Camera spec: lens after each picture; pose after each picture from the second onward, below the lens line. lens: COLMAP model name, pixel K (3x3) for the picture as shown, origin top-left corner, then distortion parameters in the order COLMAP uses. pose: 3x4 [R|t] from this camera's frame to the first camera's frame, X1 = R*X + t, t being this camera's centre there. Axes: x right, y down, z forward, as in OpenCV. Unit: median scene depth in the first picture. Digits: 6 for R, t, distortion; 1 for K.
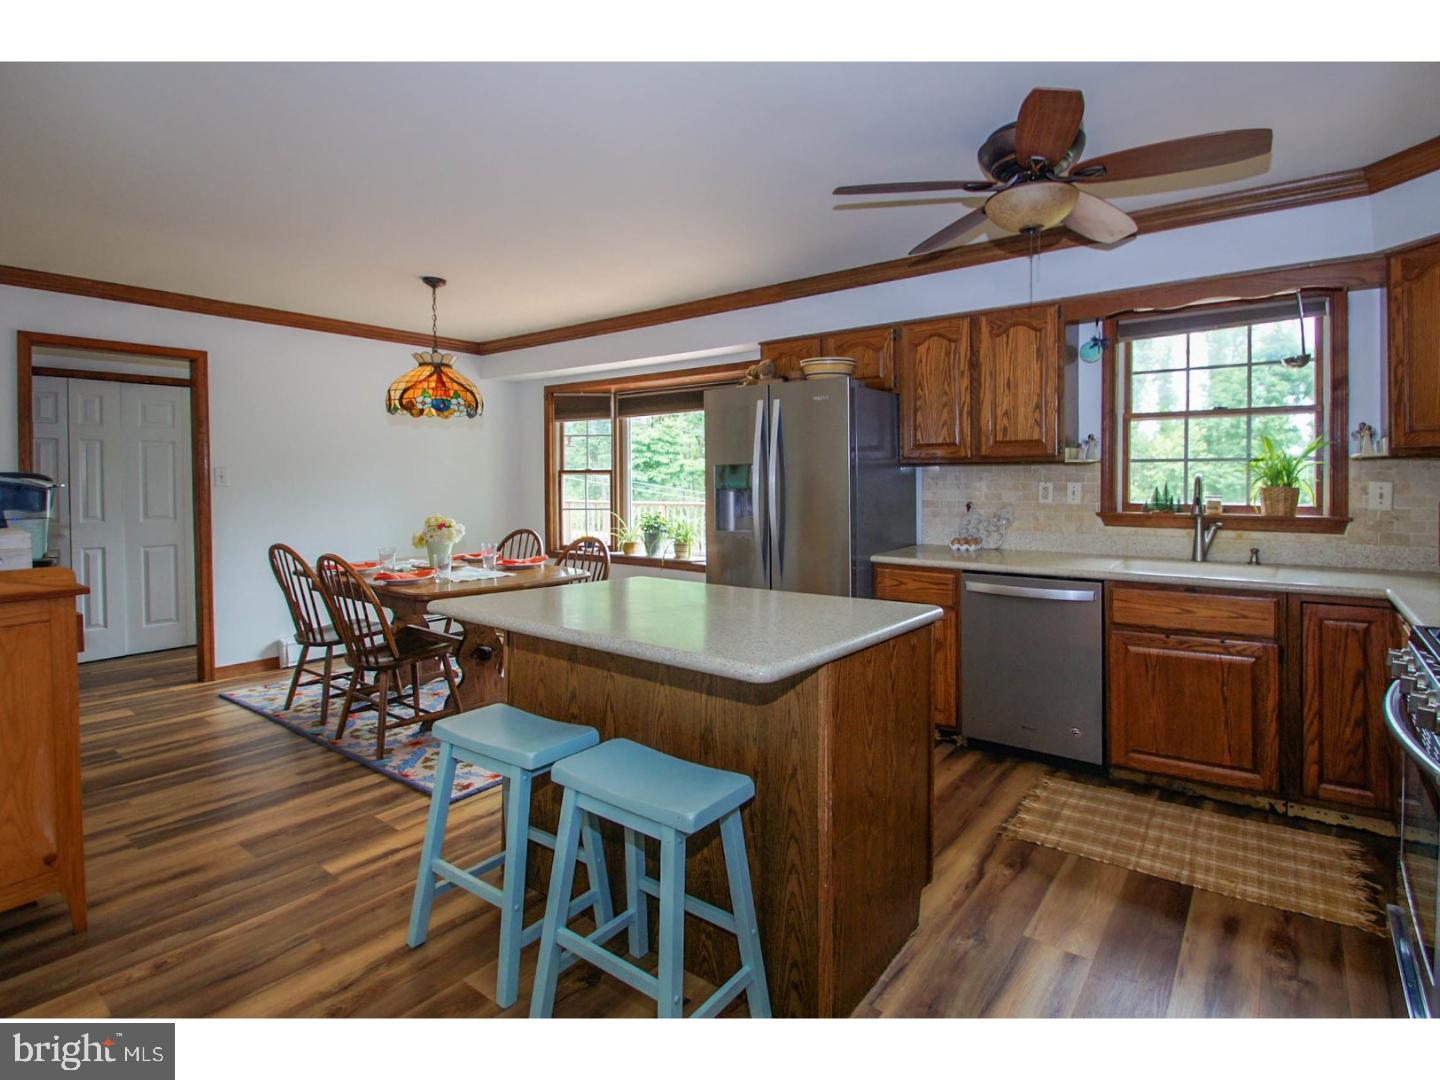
lens RADIAL K [[731.2, 0, 727.9], [0, 731.2, 496.3], [0, 0, 1]] dist [-0.014843, -0.003868]
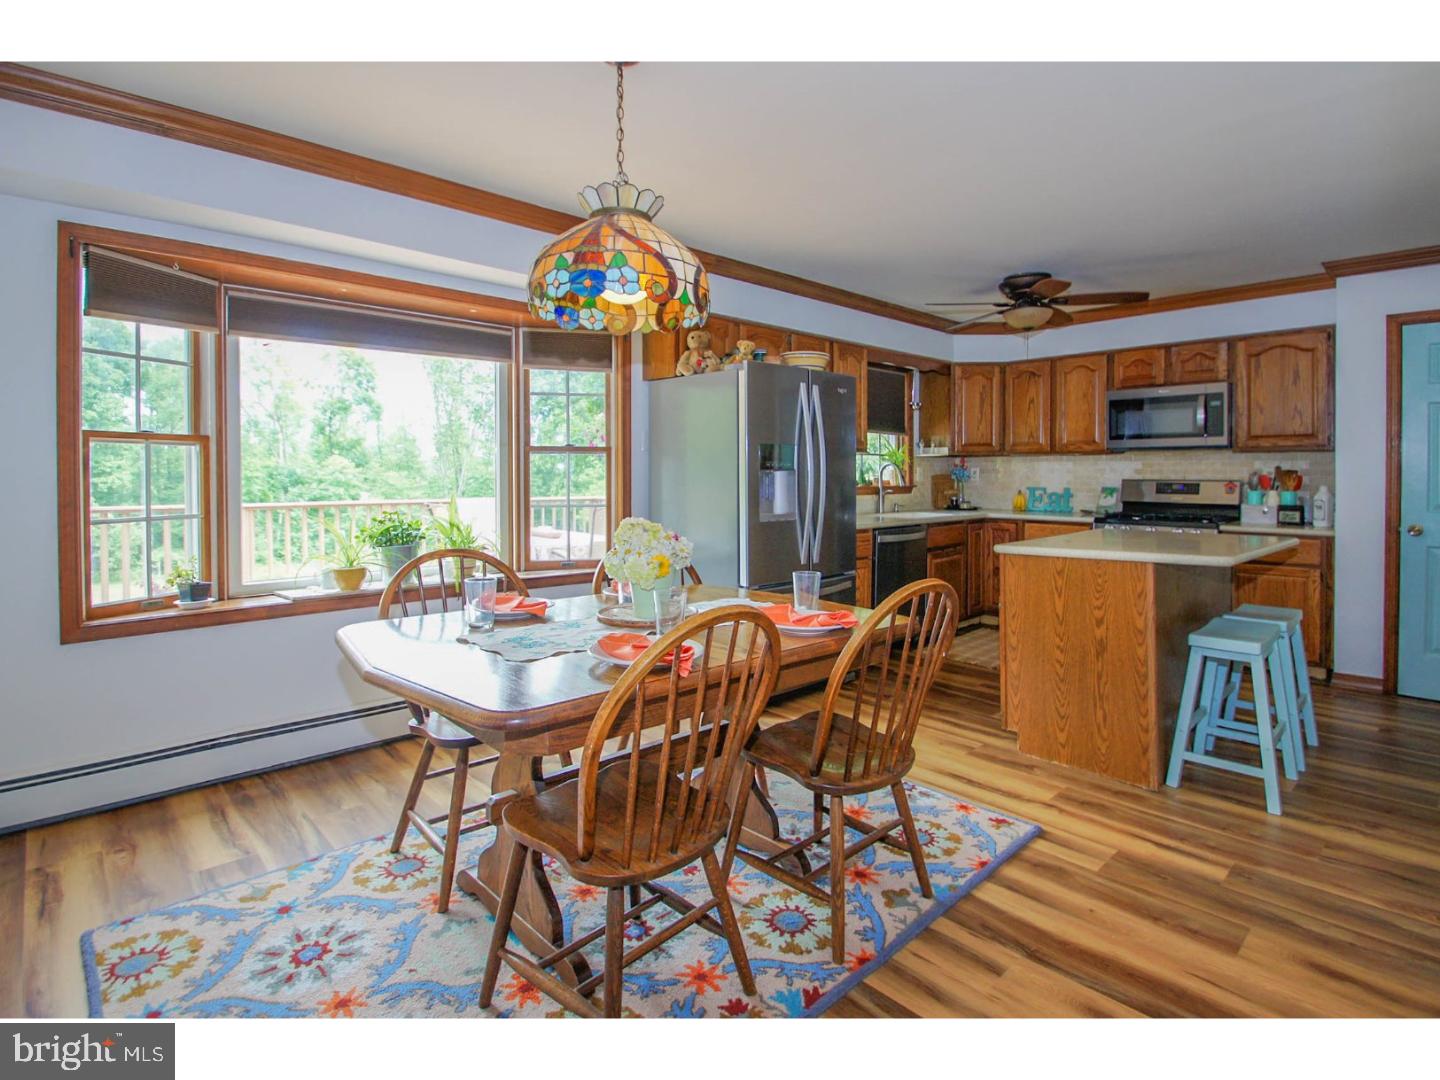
lens RADIAL K [[731.2, 0, 723.5], [0, 731.2, 527.3], [0, 0, 1]] dist [-0.014843, -0.003868]
pose [[0.142897, -0.070258, 0.987241, -1.111837], [0.019281, 0.997486, 0.068196, -0.002671], [-0.989550, 0.009290, 0.143892, 1.090531]]
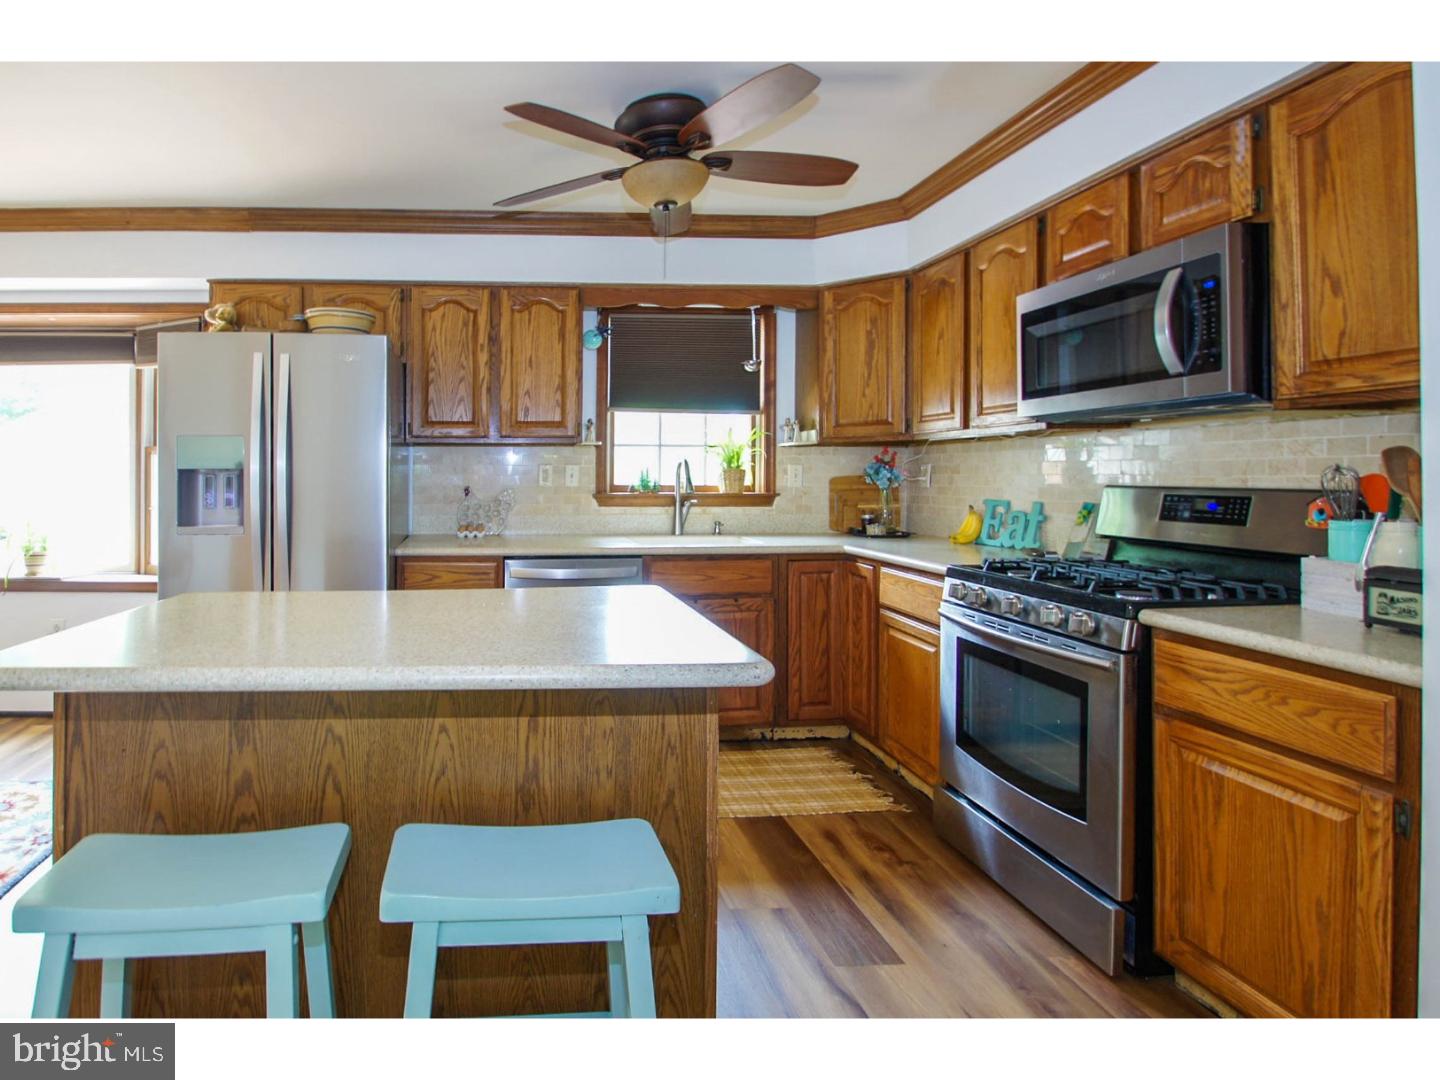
lens RADIAL K [[774.4, 0, 544.4], [0, 774.4, 488.0], [0, 0, 1]] dist [0.000905, -0.000365]
pose [[0.756494, -0.008459, 0.653946, -0.290404], [0.012592, 0.999919, -0.001633, 0.015624], [-0.653879, 0.009470, 0.756540, 0.215981]]
